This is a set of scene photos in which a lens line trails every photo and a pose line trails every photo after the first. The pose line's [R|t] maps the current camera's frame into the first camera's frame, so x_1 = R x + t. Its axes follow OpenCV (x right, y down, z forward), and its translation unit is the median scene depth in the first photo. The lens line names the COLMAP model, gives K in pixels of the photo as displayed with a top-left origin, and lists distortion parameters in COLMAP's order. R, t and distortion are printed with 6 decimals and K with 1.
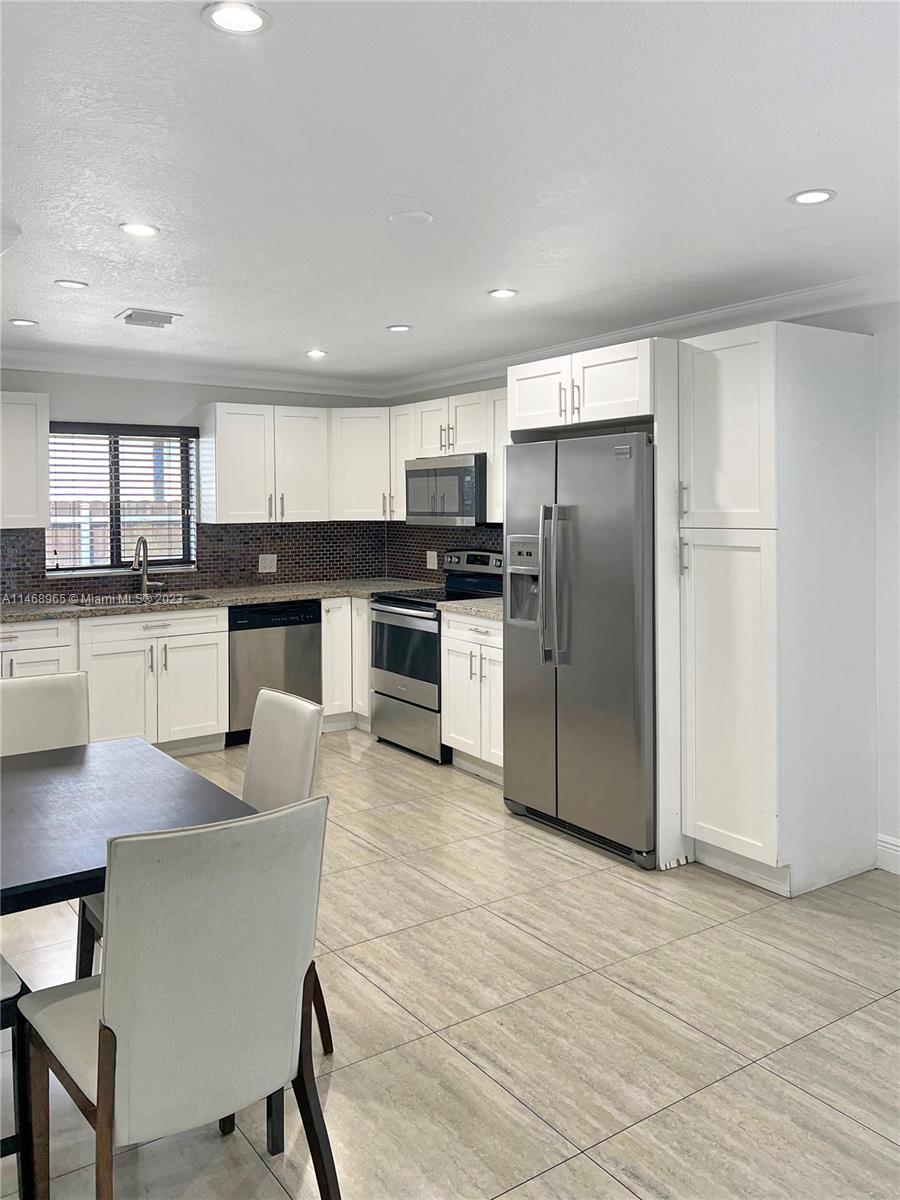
lens RADIAL K [[919.4, 0, 461.3], [0, 919.4, 519.4], [0, 0, 1]] dist [0.076147, -0.062543]
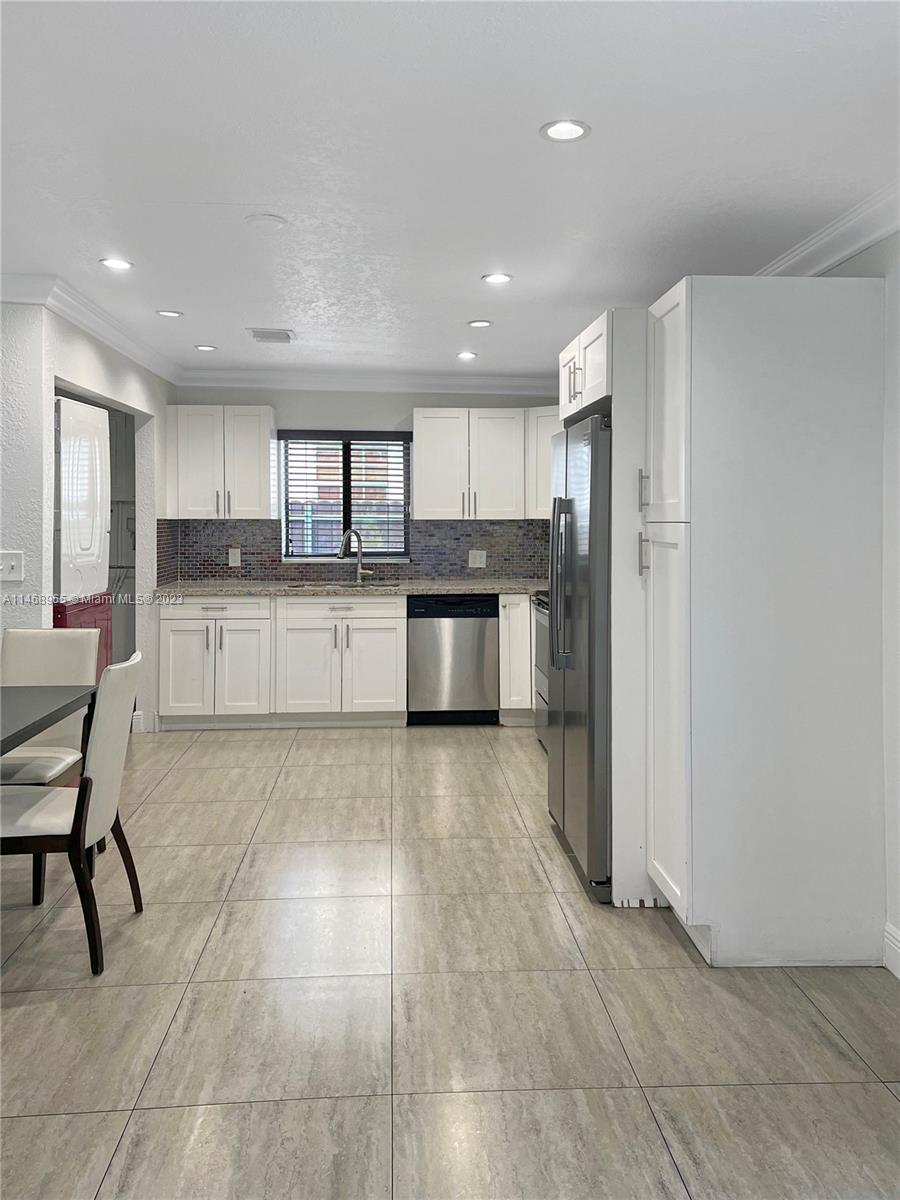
lens RADIAL K [[922.4, 0, 497.6], [0, 922.4, 514.5], [0, 0, 1]] dist [0.080622, -0.059345]
pose [[0.871934, 0.013658, -0.489432, 0.387326], [-0.020932, 0.999737, -0.009391, 0.007725], [0.489175, 0.018433, 0.871991, 0.108351]]
